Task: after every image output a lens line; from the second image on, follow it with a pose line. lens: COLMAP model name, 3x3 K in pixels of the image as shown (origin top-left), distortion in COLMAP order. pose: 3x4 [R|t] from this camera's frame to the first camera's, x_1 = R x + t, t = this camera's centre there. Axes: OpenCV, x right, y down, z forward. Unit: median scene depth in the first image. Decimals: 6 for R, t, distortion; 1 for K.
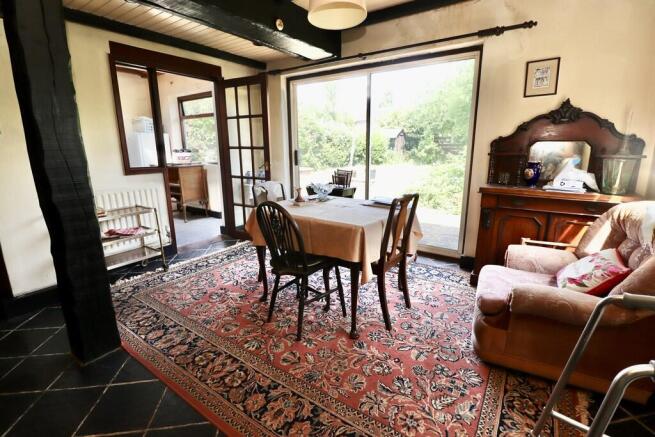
lens RADIAL K [[308.2, 0, 327.6], [0, 308.2, 217.2], [0, 0, 1]] dist [-0.003460, -0.000663]
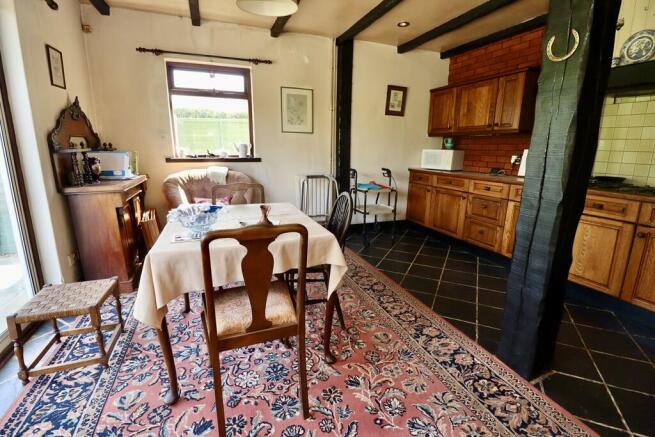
lens RADIAL K [[308.2, 0, 327.3], [0, 308.2, 215.8], [0, 0, 1]] dist [-0.003460, -0.000663]
pose [[-0.831412, -0.125585, 0.541278, -0.563532], [0.120188, 0.910420, 0.395842, -0.326191], [-0.542502, 0.394163, -0.741840, 1.450108]]
